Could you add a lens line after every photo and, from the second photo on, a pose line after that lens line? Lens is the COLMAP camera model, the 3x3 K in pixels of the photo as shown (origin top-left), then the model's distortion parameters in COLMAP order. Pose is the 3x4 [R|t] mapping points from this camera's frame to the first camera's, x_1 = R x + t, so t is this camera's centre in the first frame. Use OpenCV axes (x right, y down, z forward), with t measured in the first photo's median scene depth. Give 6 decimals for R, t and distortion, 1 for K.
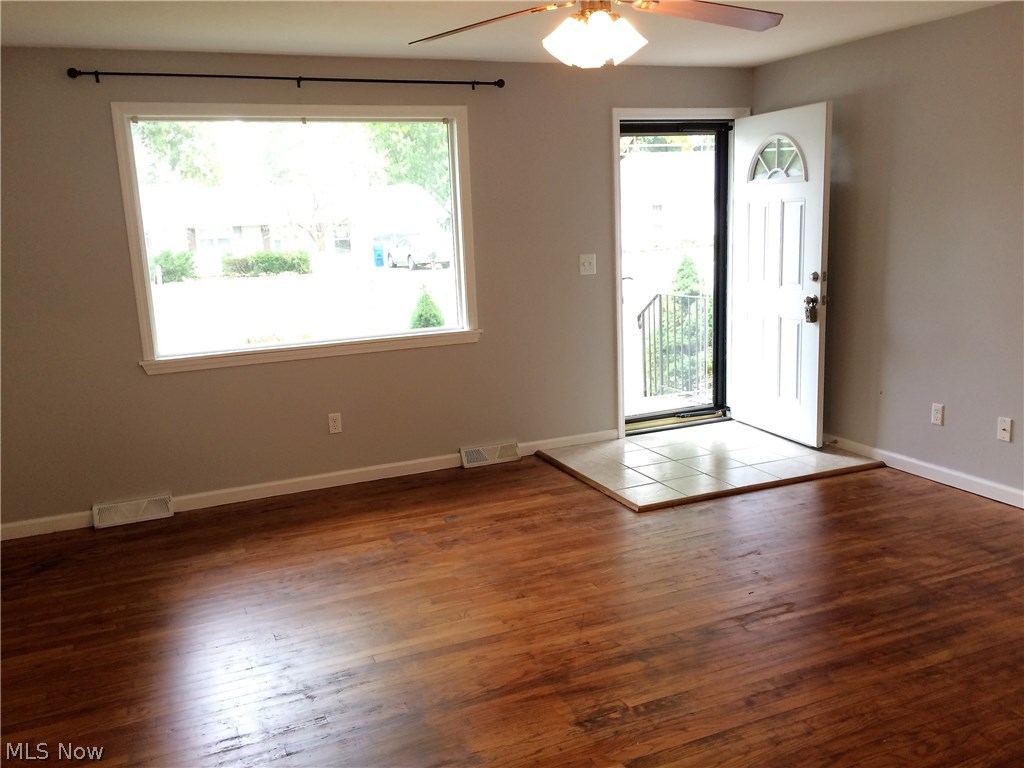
lens RADIAL K [[865.2, 0, 514.3], [0, 865.2, 390.7], [0, 0, 1]] dist [0.055258, -0.082522]
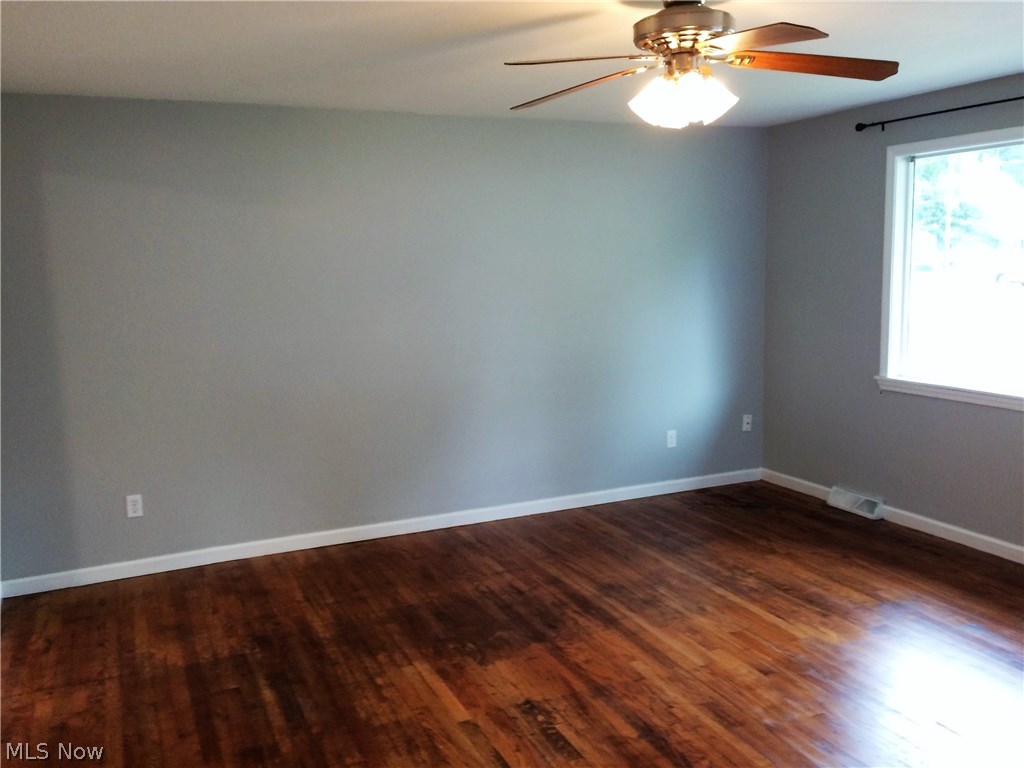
lens RADIAL K [[865.2, 0, 510.6], [0, 865.2, 381.4], [0, 0, 1]] dist [0.055258, -0.082522]
pose [[0.046013, 0.189730, -0.980758, 0.780799], [-0.185099, 0.966415, 0.178271, -0.166990], [0.981642, 0.173334, 0.079586, 0.546028]]
